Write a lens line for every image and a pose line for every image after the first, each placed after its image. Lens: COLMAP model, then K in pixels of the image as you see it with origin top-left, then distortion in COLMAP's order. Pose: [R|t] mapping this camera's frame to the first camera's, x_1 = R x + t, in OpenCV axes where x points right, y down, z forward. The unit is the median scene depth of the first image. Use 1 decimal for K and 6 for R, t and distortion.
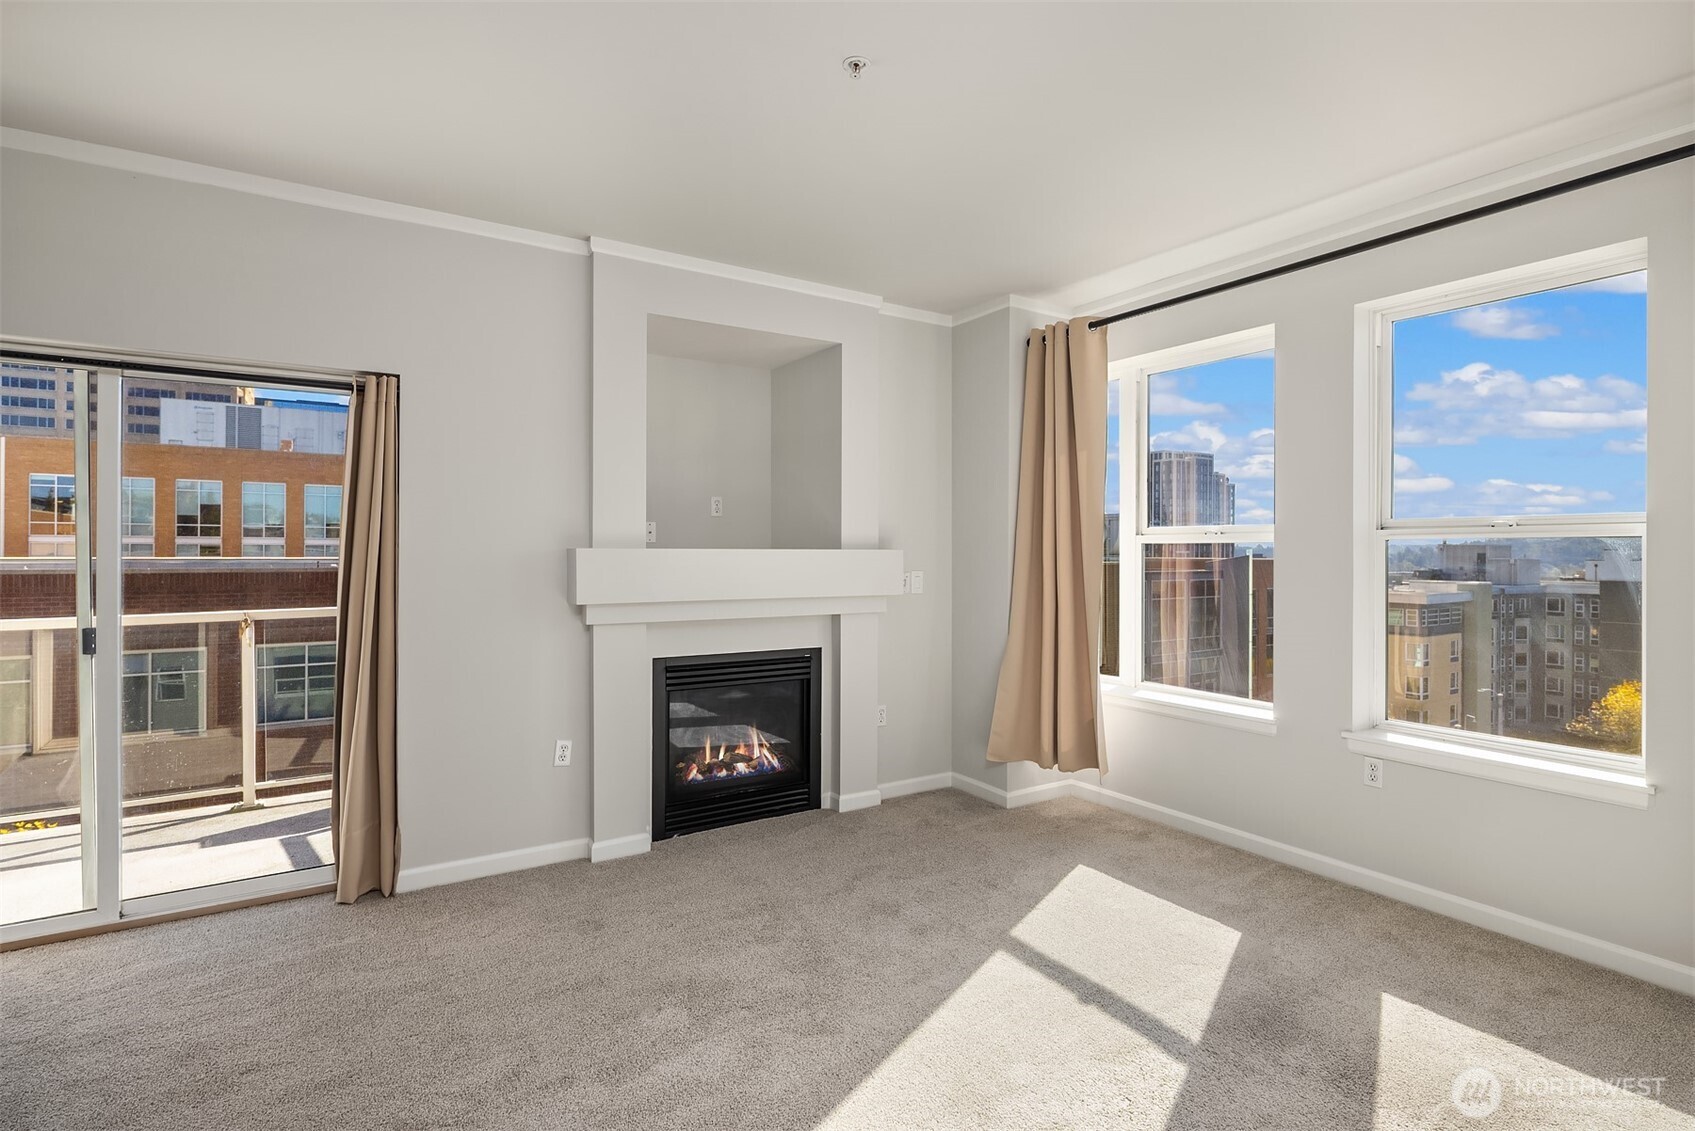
lens RADIAL K [[836.7, 0, 862.0], [0, 836.7, 559.4], [0, 0, 1]] dist [0.021941, 0.001039]
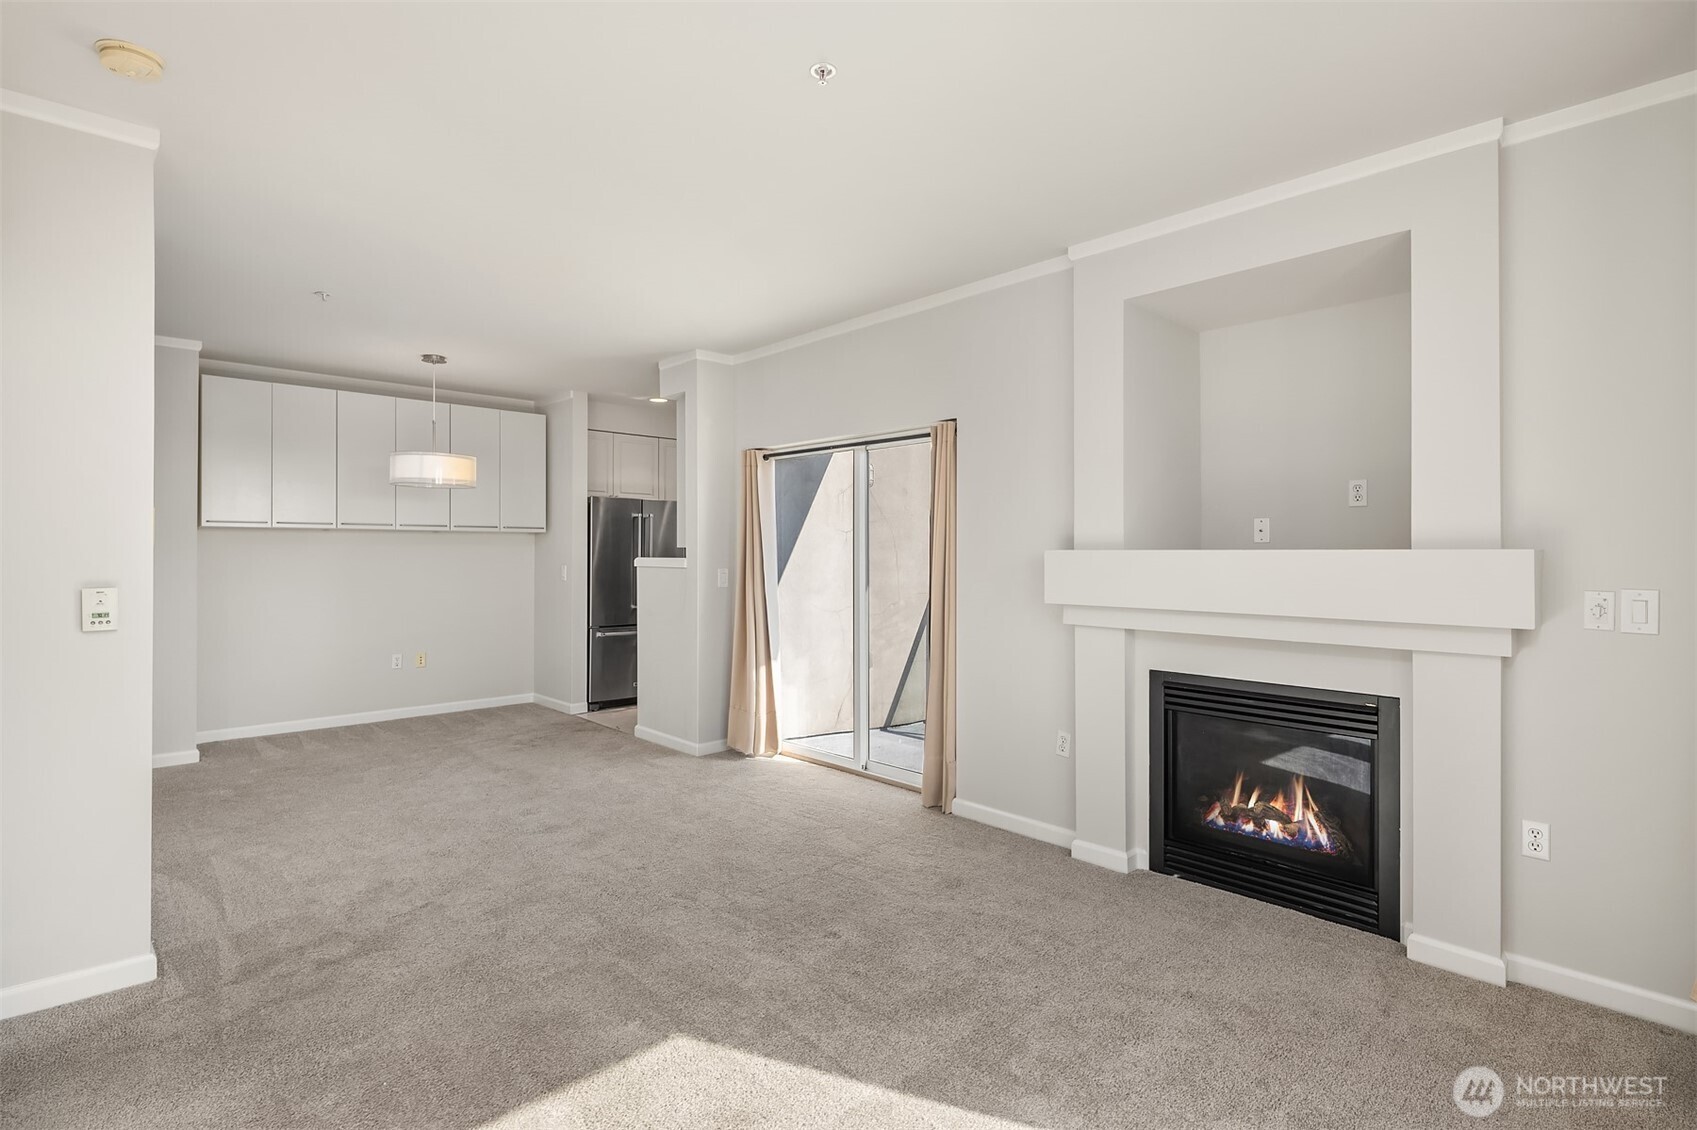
lens RADIAL K [[837.7, 0, 866.8], [0, 837.7, 557.2], [0, 0, 1]] dist [0.021941, 0.001039]
pose [[0.198011, 0.005918, -0.980182, 0.566850], [-0.002169, 0.999982, 0.005599, -0.009485], [0.980197, 0.001017, 0.198020, 0.490741]]
